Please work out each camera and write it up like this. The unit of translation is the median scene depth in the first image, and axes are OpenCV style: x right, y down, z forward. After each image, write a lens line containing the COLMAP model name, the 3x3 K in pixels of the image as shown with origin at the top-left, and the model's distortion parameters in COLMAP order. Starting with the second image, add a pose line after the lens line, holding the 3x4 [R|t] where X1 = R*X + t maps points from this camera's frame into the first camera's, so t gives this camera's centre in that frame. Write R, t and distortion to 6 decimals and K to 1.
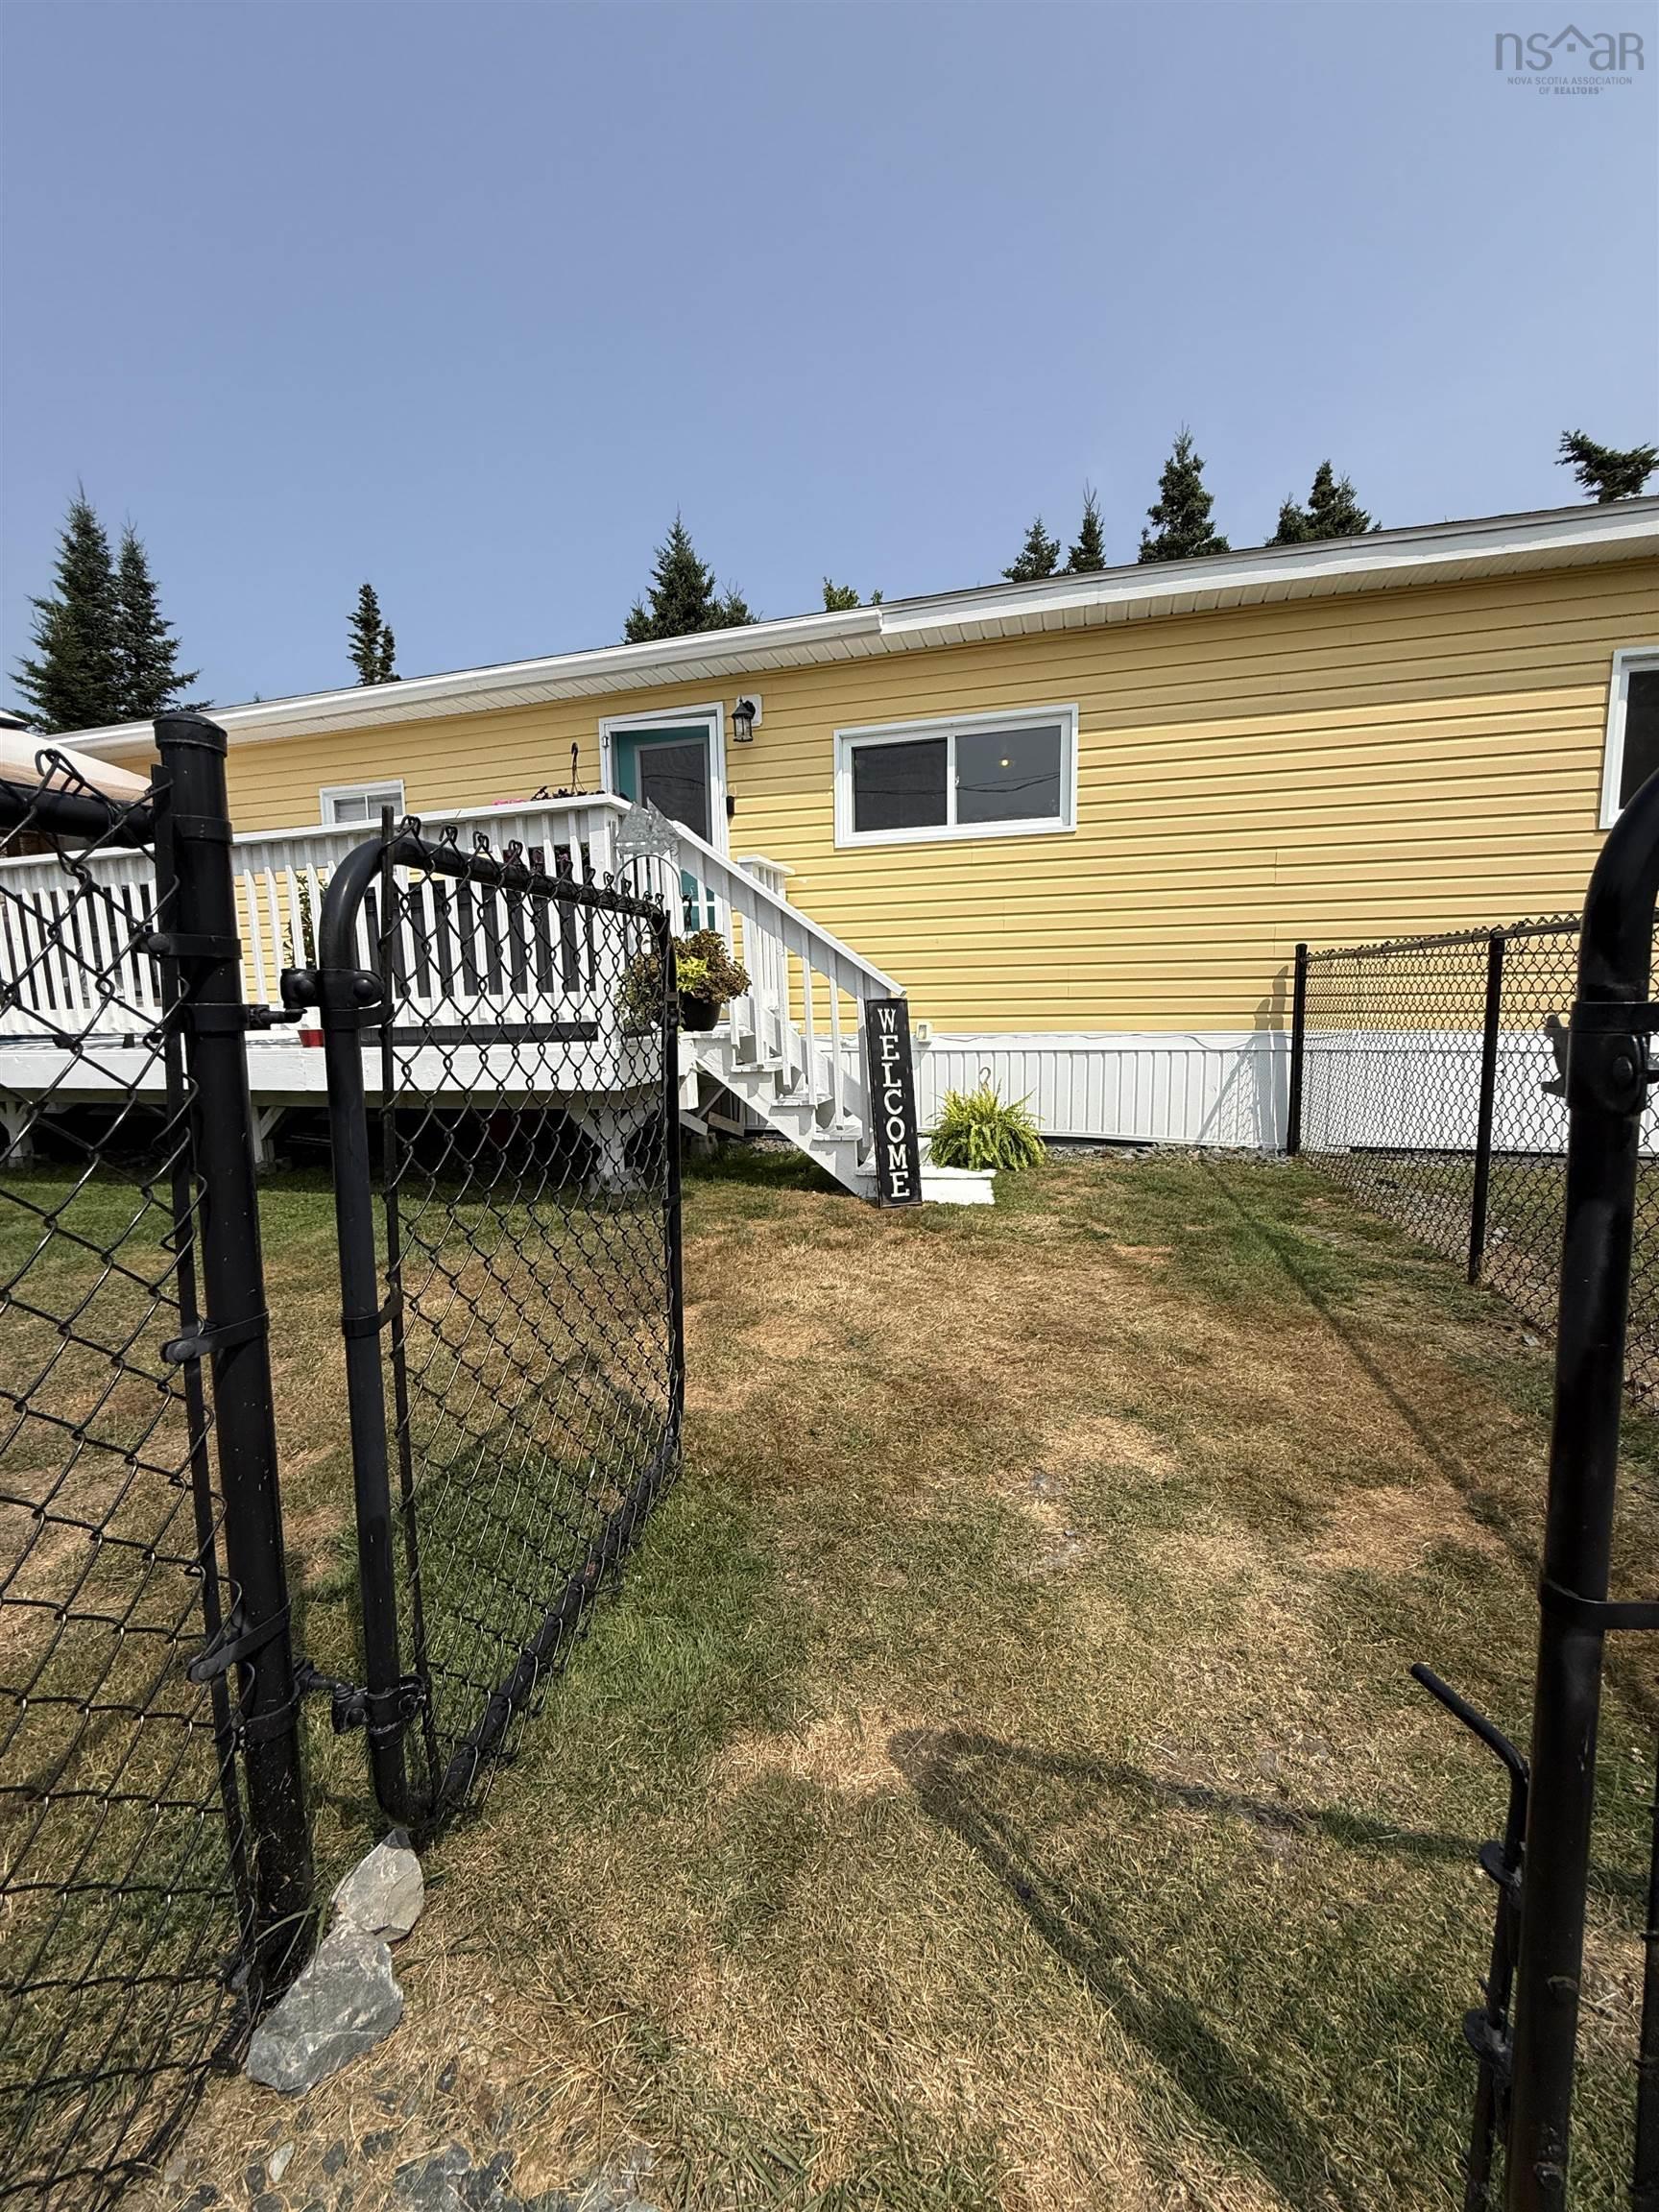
lens RADIAL K [[872.1, 0, 823.2], [0, 872.1, 1100.4], [0, 0, 1]] dist [-0.007312, 0.000255]
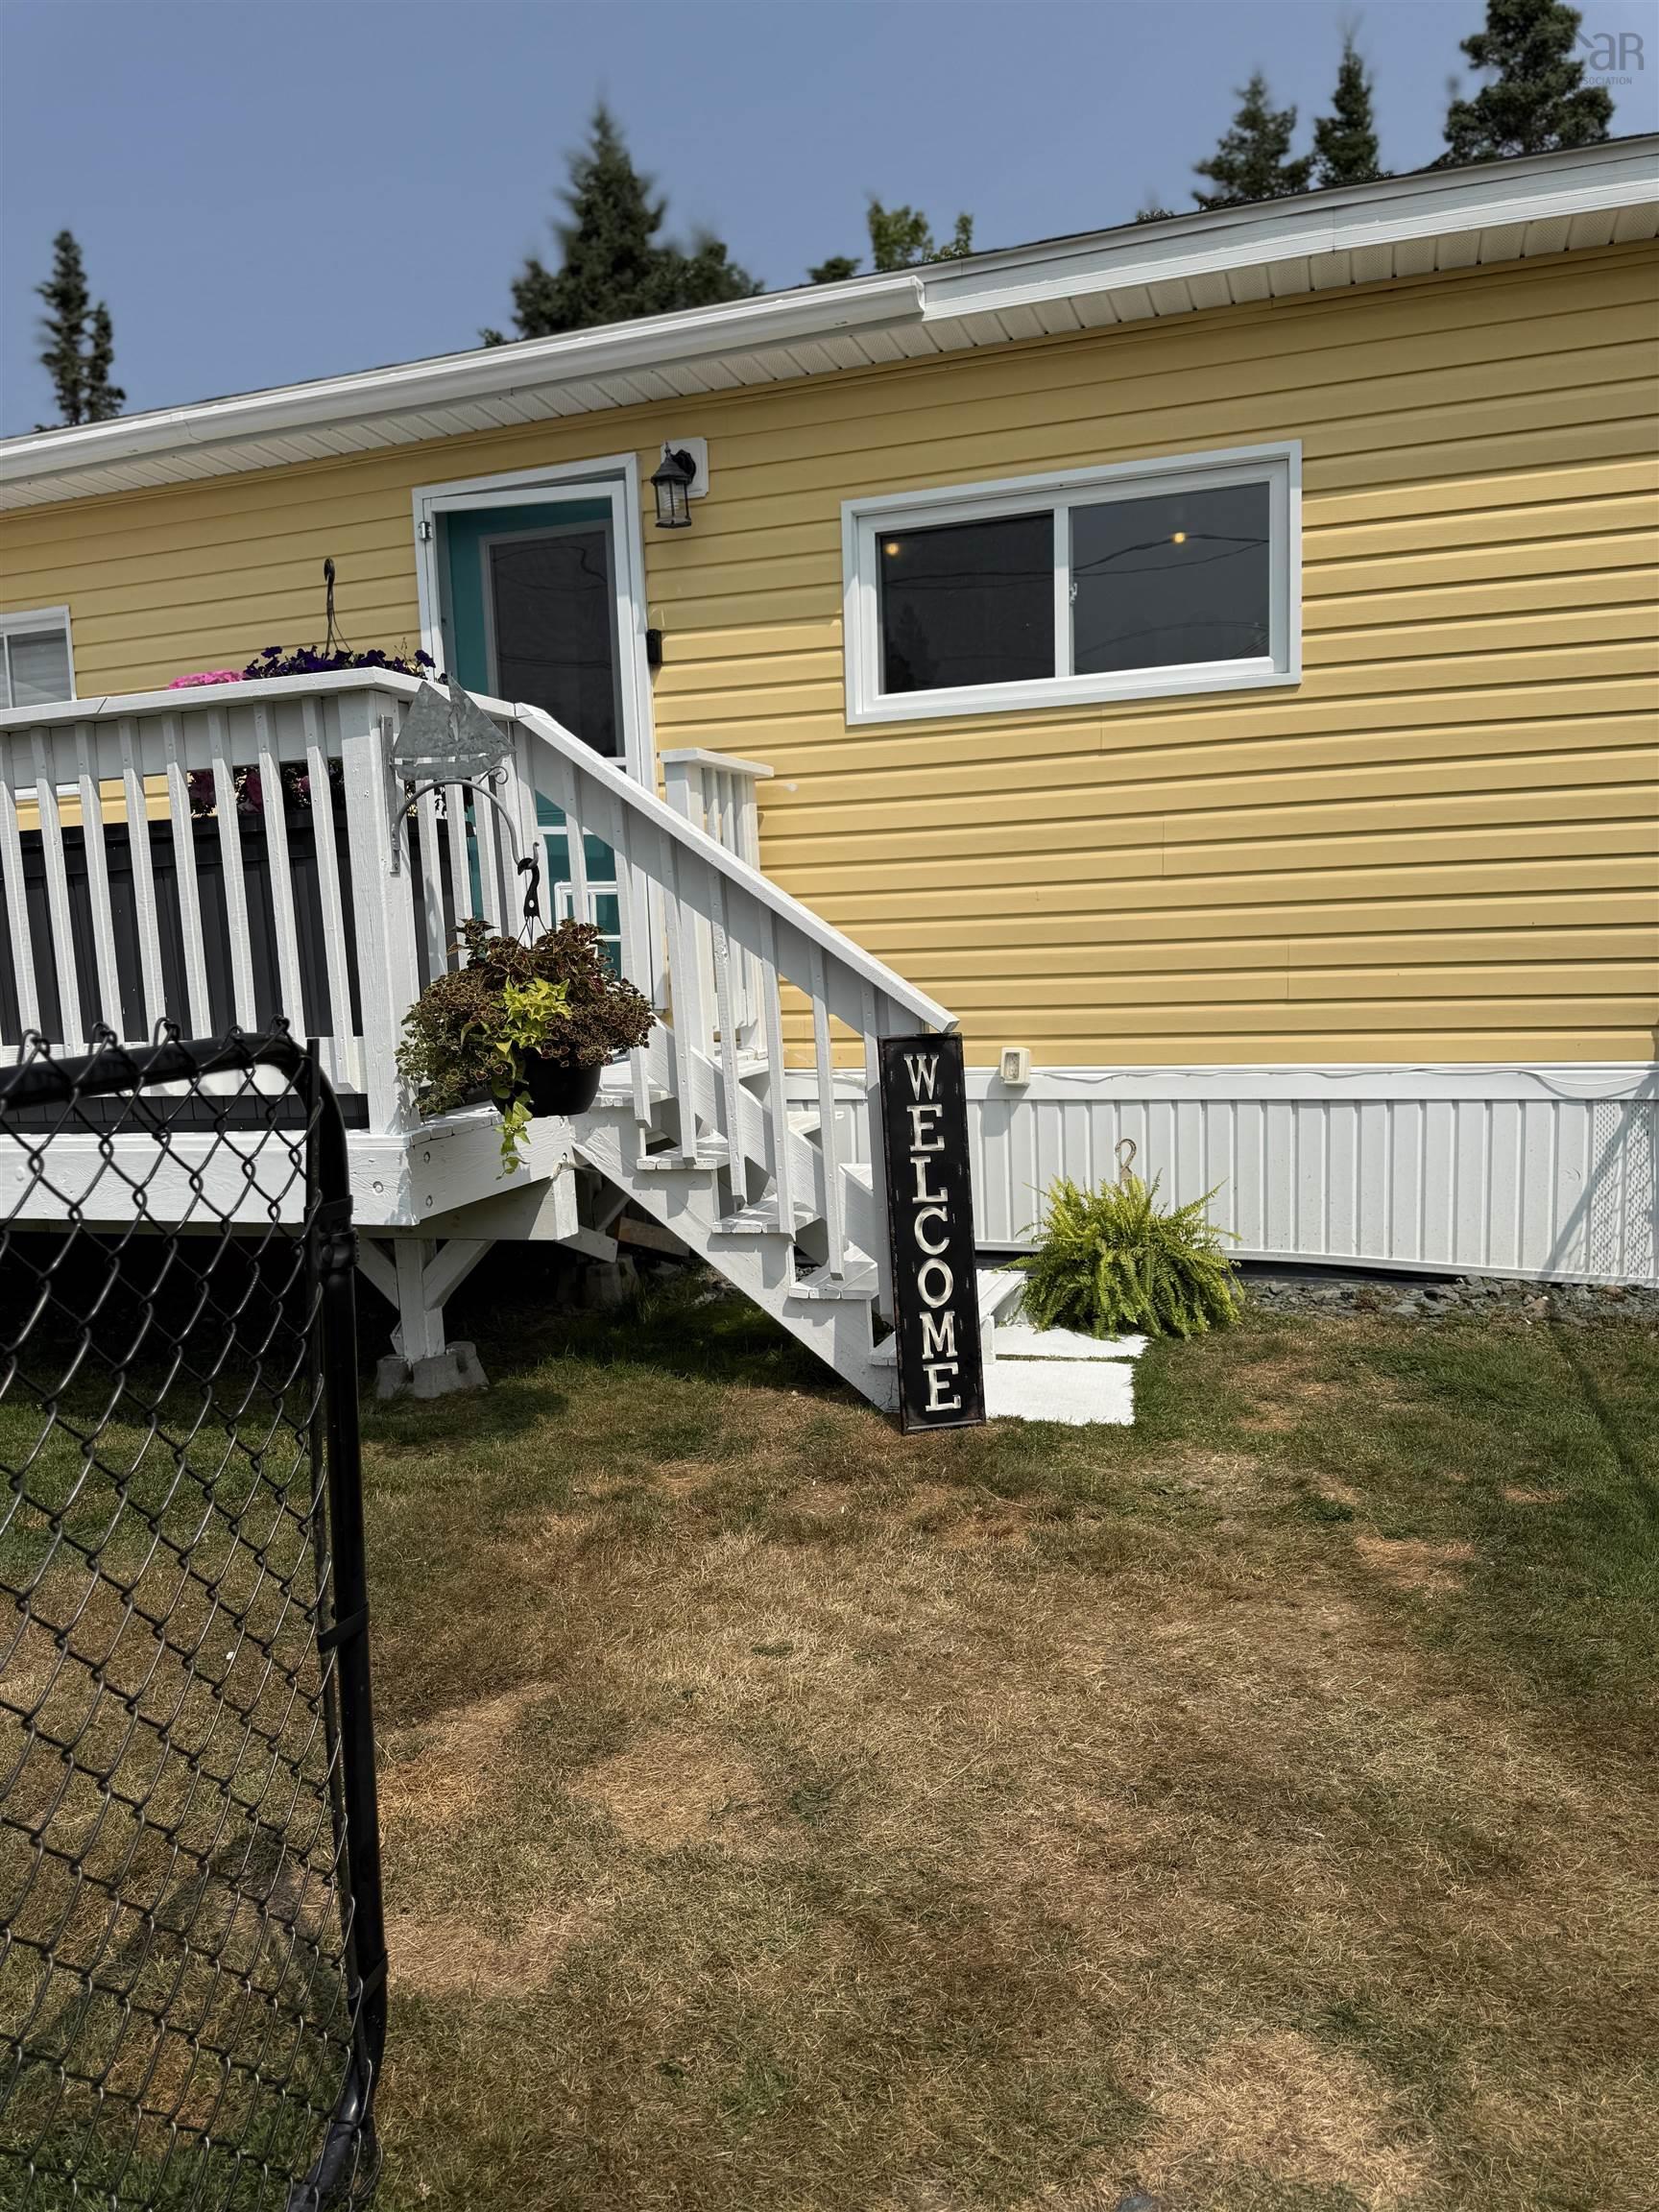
lens RADIAL K [[1543.0, 0, 821.5], [0, 1543.0, 1109.9], [0, 0, 1]] dist [0.057778, -0.088812]
pose [[0.998832, -0.011976, -0.046810, 0.053665], [0.011883, 0.999927, -0.002270, -0.066722], [0.046834, 0.001711, 0.998901, 0.063796]]
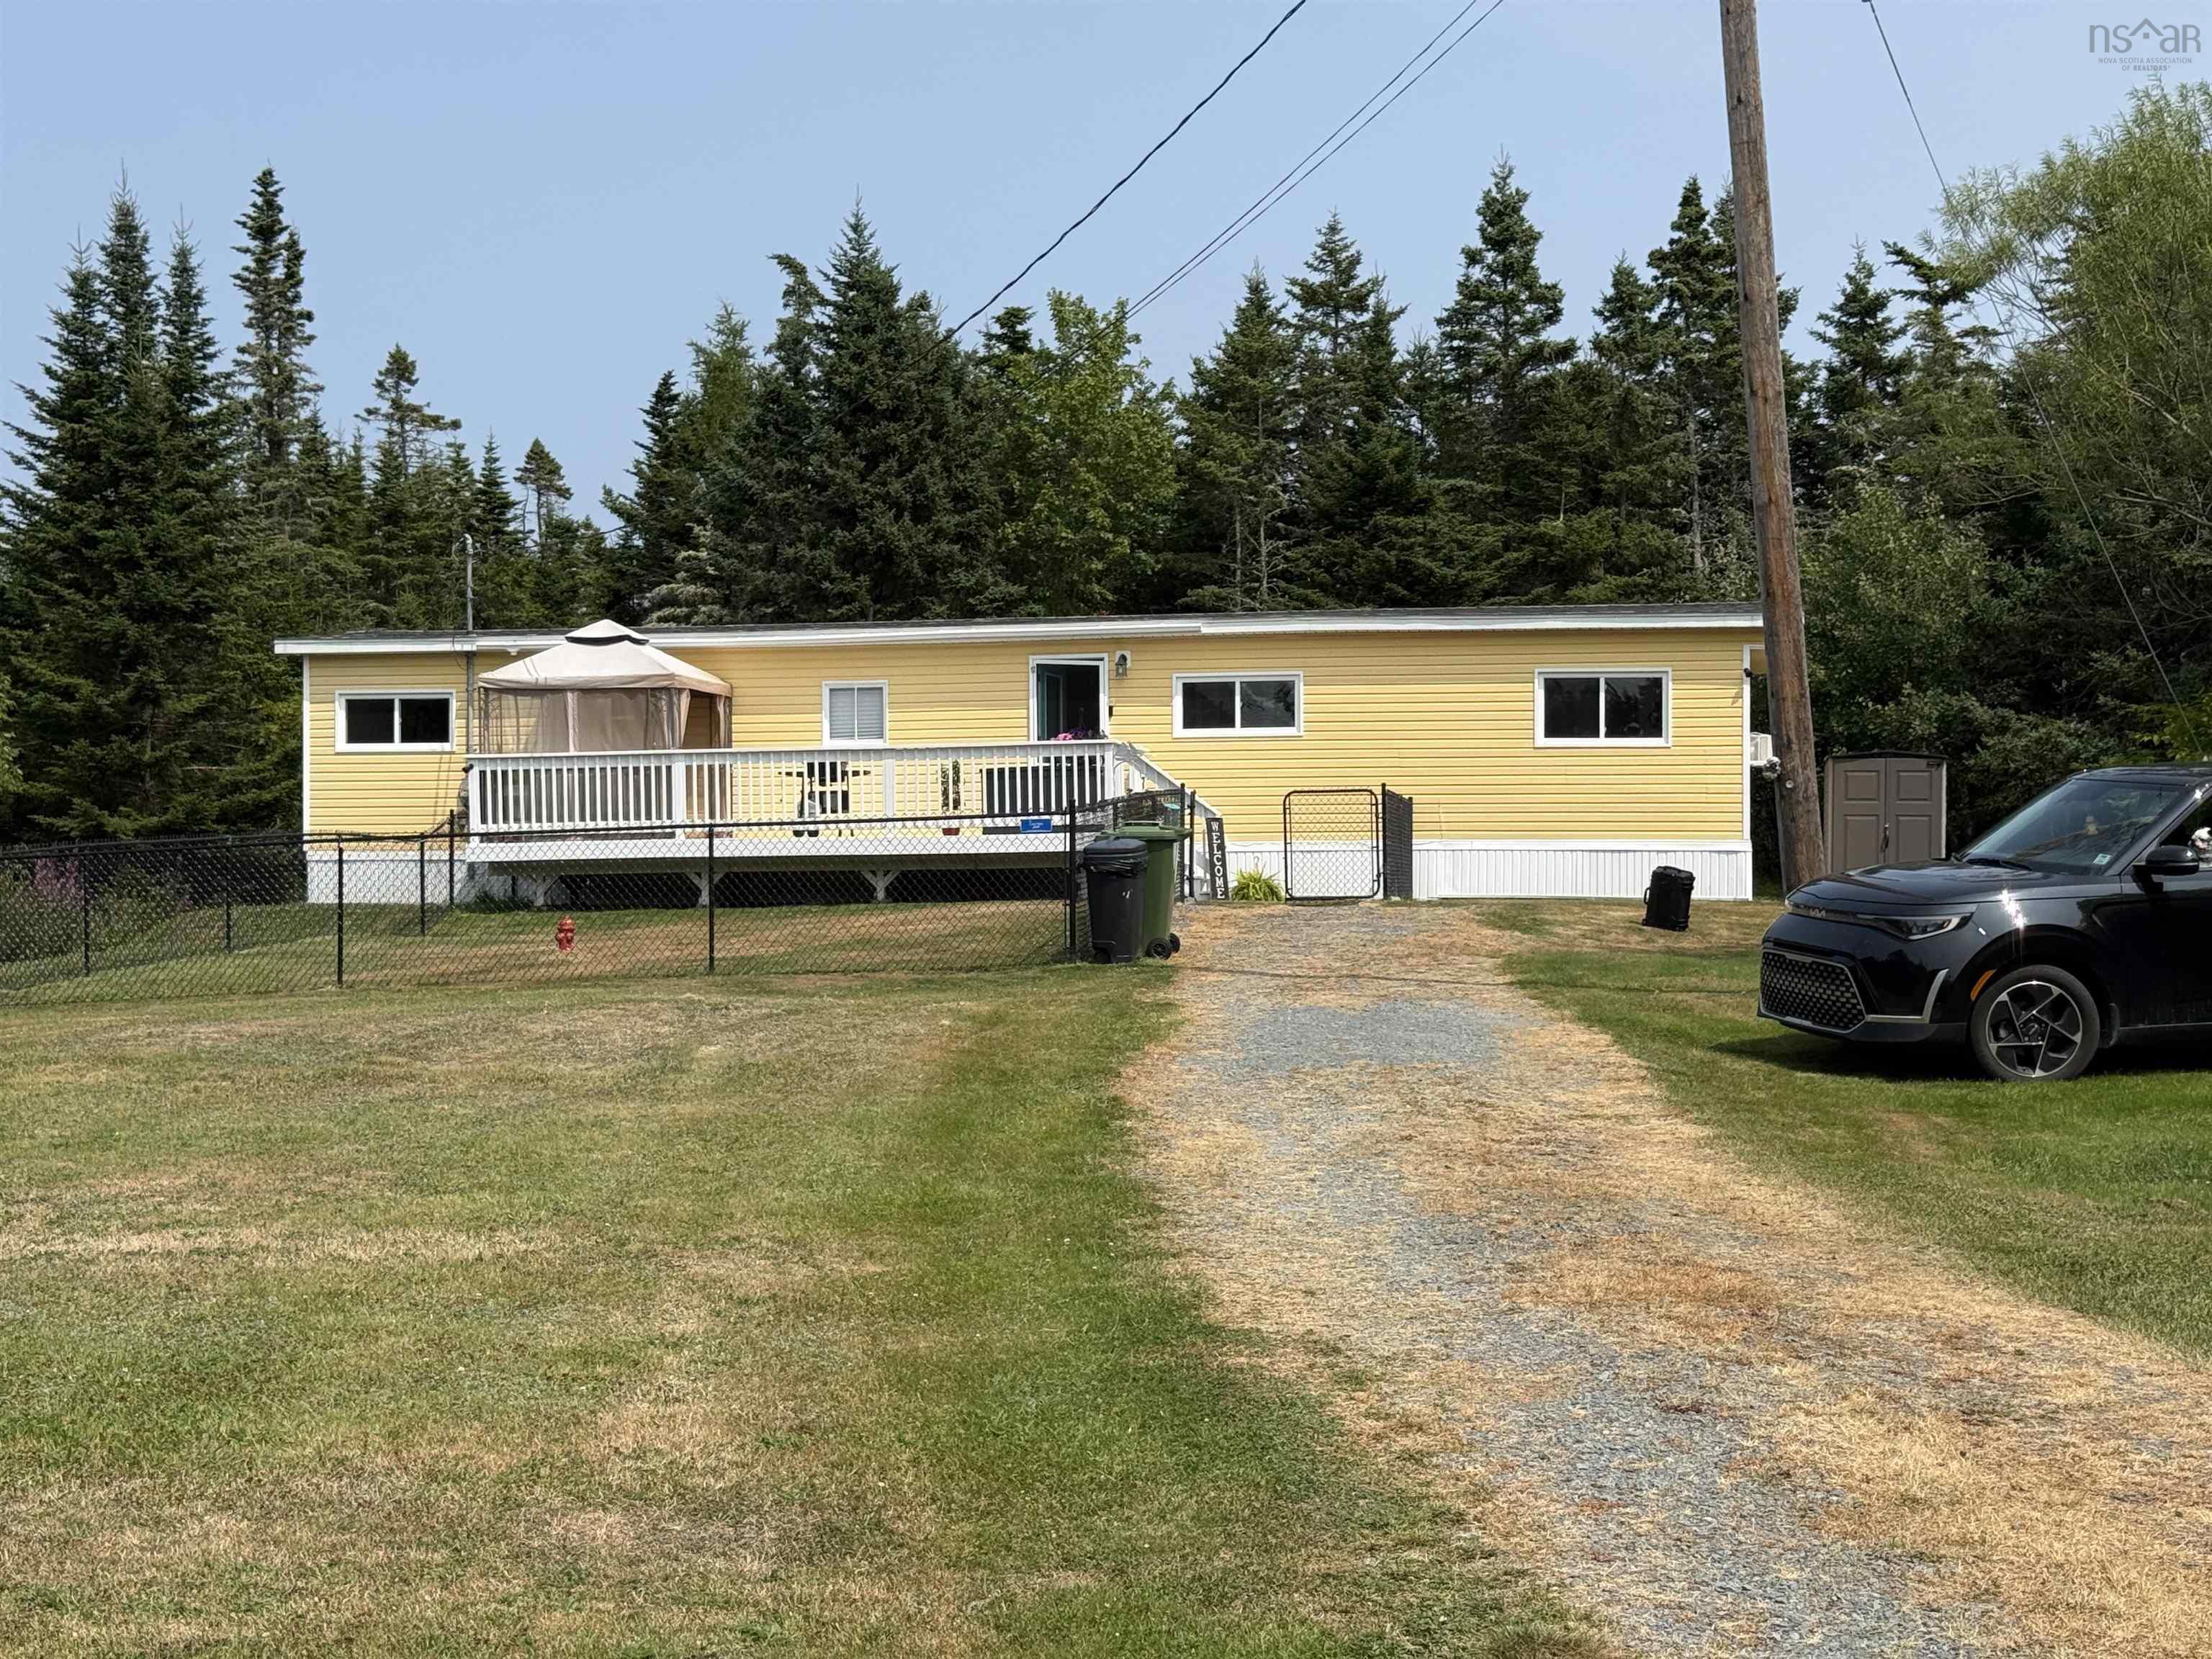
lens RADIAL K [[3099.5, 0, 1107.6], [0, 3099.5, 833.6], [0, 0, 1]] dist [0.176456, -0.437873]
pose [[0.992505, 0.015244, 0.121253, -1.196091], [0.002119, 0.989894, -0.141794, 1.084377], [-0.122189, 0.140988, 0.982442, -7.004125]]
